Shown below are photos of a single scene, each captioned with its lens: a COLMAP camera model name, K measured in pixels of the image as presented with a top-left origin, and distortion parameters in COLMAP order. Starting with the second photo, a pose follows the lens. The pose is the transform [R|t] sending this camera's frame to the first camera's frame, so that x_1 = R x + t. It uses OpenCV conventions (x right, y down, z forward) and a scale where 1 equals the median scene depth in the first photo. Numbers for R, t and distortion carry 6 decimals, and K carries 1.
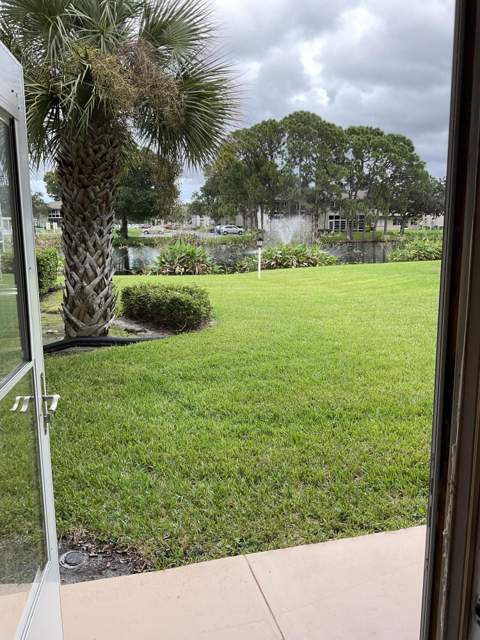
lens RADIAL K [[516.1, 0, 241.8], [0, 516.1, 319.7], [0, 0, 1]] dist [0.064252, -0.112606]
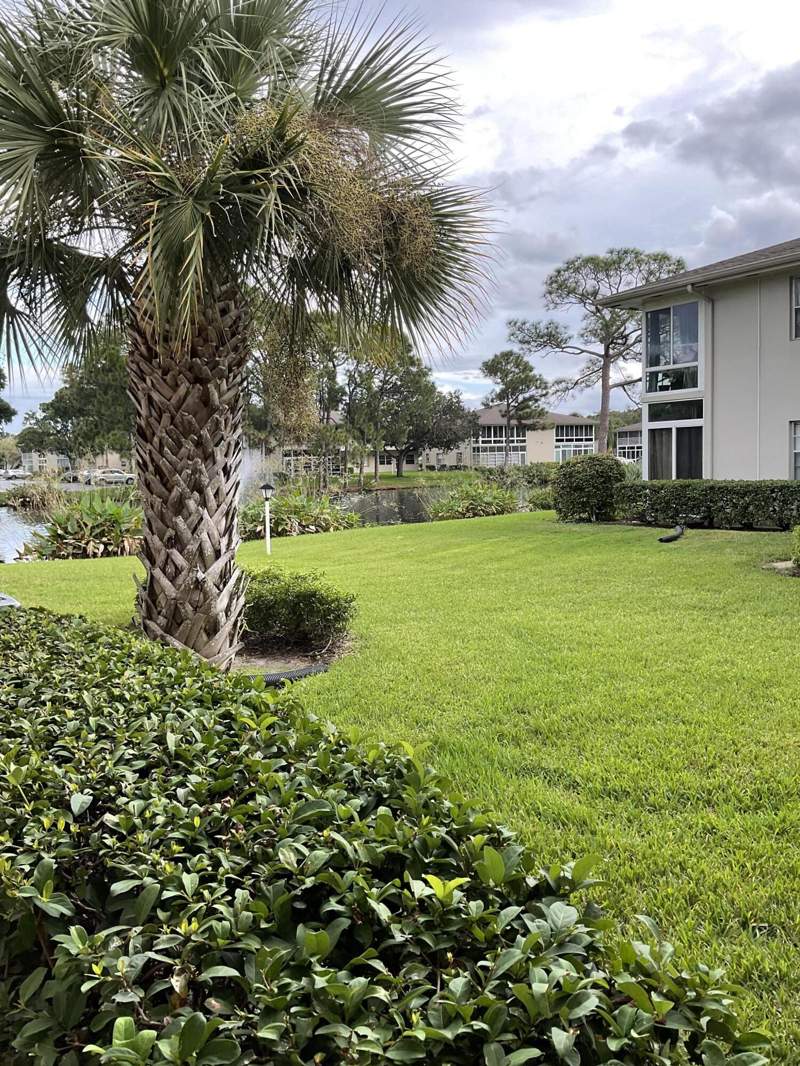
lens RADIAL K [[859.6, 0, 395.4], [0, 859.6, 533.6], [0, 0, 1]] dist [0.064252, -0.112606]
pose [[0.943603, -0.043961, 0.328148, -0.392821], [0.077870, 0.992809, -0.090915, -0.016189], [-0.321791, 0.111341, 0.940241, 0.158692]]
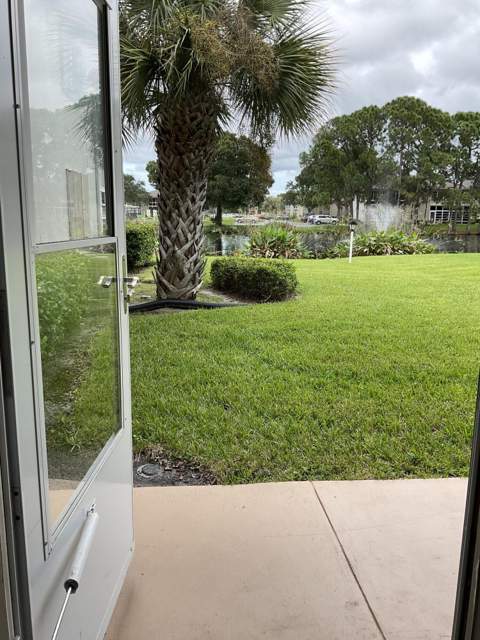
lens RADIAL K [[516.1, 0, 240.2], [0, 516.1, 319.8], [0, 0, 1]] dist [0.064252, -0.112606]
pose [[0.983717, 0.048196, -0.173140, 0.011492], [-0.045492, 0.998773, 0.019554, 0.048159], [0.173870, -0.011359, 0.984703, -0.006434]]
